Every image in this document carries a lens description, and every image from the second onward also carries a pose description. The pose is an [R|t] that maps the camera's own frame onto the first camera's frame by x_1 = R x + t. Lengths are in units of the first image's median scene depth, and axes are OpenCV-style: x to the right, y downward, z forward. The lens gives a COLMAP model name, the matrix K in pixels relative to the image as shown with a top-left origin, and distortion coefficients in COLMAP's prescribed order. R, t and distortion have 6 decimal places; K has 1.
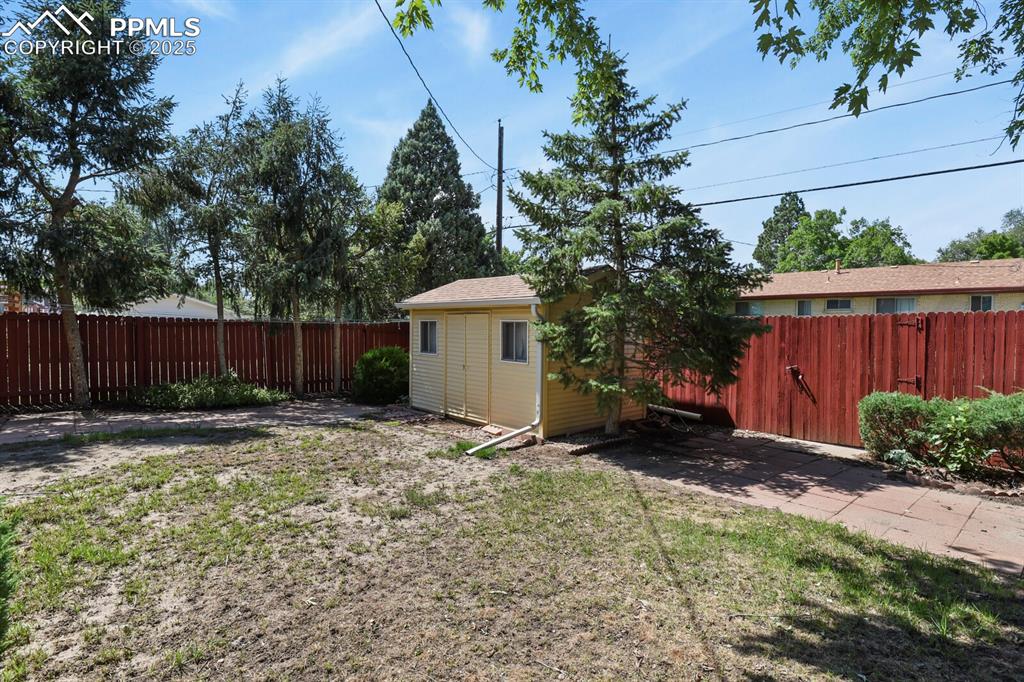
lens RADIAL K [[500.1, 0, 508.8], [0, 500.1, 338.4], [0, 0, 1]] dist [-0.015407, -0.001482]
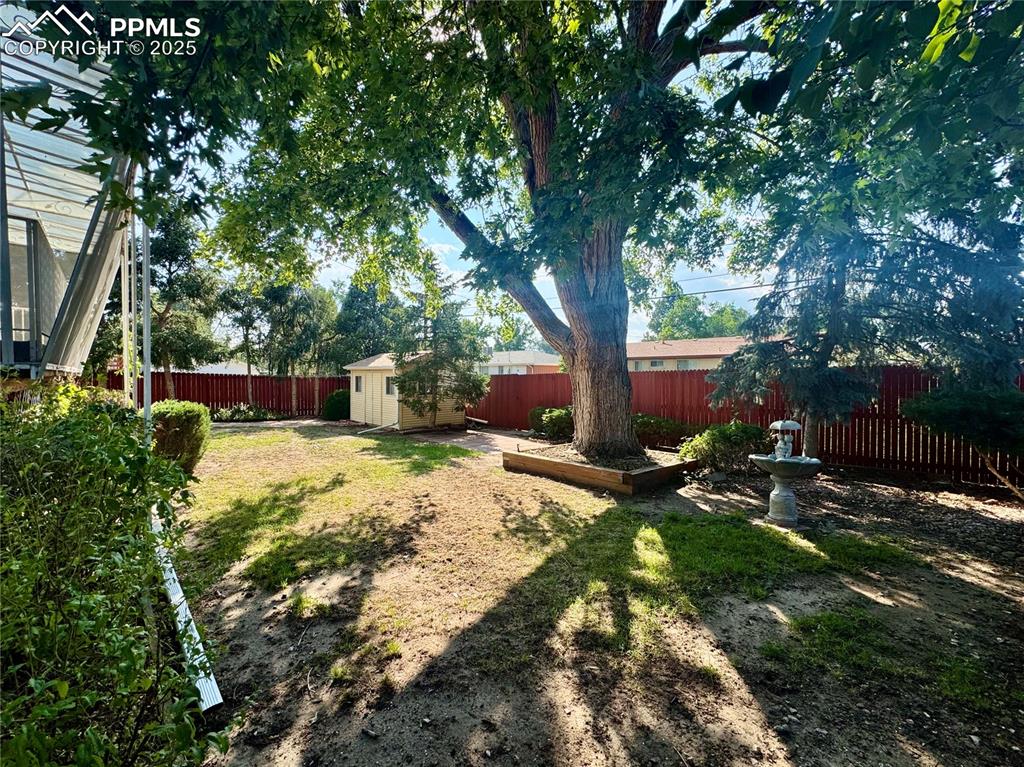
lens RADIAL K [[410.9, 0, 516.1], [0, 410.9, 383.2], [0, 0, 1]] dist [-0.003438, -0.000023]
pose [[0.998844, -0.000642, 0.048063, 0.340146], [0.001078, 0.999959, -0.009046, 0.007776], [-0.048055, 0.009087, 0.998803, -0.574409]]
